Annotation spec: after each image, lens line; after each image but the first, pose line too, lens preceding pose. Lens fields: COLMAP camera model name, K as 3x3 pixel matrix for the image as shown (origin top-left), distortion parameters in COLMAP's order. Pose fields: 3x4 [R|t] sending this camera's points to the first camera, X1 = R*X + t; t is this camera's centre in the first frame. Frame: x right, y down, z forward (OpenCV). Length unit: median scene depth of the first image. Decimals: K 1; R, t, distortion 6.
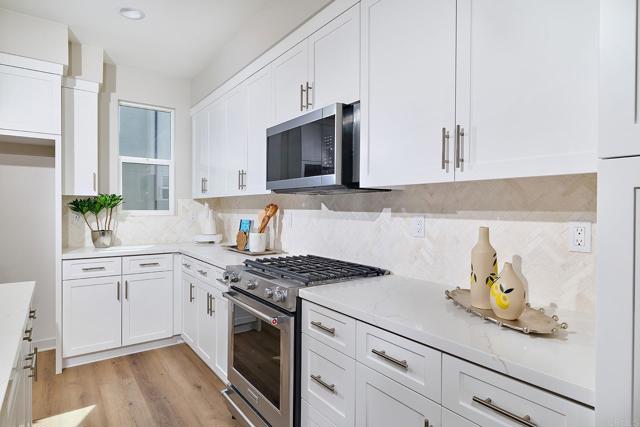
lens RADIAL K [[349.7, 0, 318.3], [0, 349.7, 212.9], [0, 0, 1]] dist [-0.006684, -0.000078]
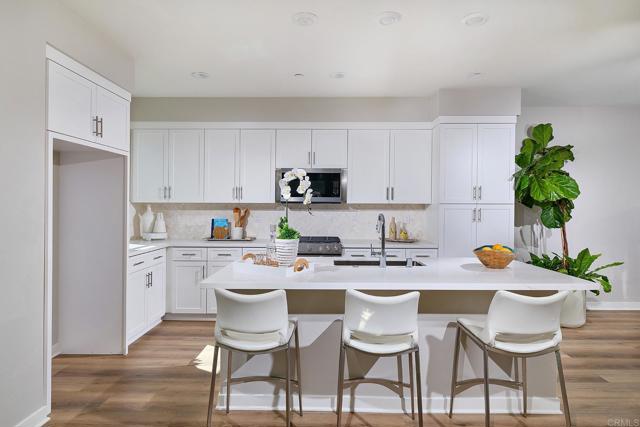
lens RADIAL K [[349.7, 0, 319.4], [0, 349.7, 210.9], [0, 0, 1]] dist [-0.006684, -0.000078]
pose [[0.607718, -0.009956, 0.794090, -1.611098], [0.010166, 0.999937, 0.004756, -0.026236], [-0.794088, 0.005182, 0.607781, -0.298246]]
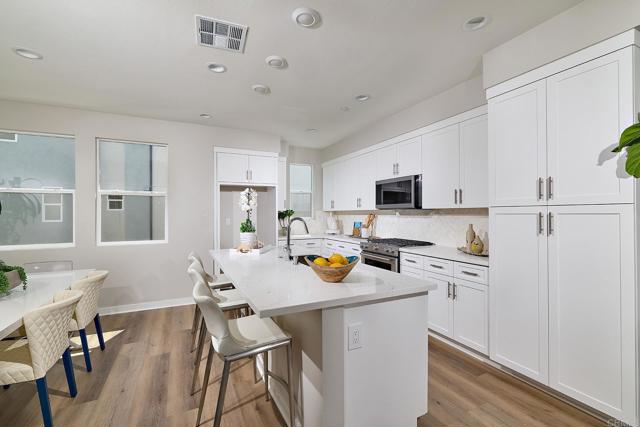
lens RADIAL K [[277.8, 0, 319.2], [0, 277.8, 214.8], [0, 0, 1]] dist [0.003241, 0.000785]
pose [[0.984096, -0.008810, -0.177420, -0.206888], [0.007579, 0.999942, -0.007610, -0.015239], [0.177477, 0.006144, 0.984106, -0.885814]]
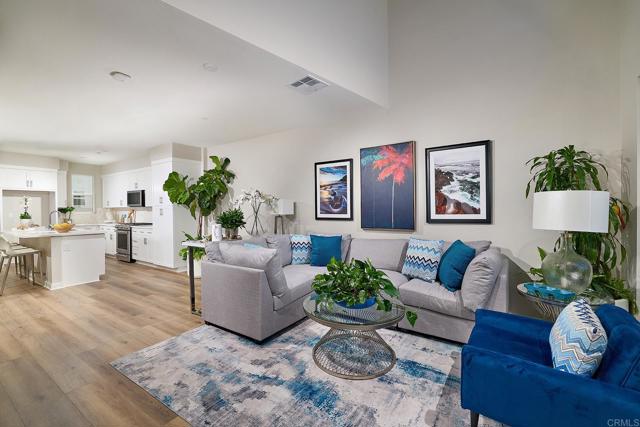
lens RADIAL K [[277.8, 0, 322.9], [0, 277.8, 215.4], [0, 0, 1]] dist [0.003241, 0.000785]
pose [[0.942287, -0.017625, 0.334342, 0.975995], [0.014209, 0.999819, 0.012660, 0.032710], [-0.334505, -0.007178, 0.942367, -3.020065]]
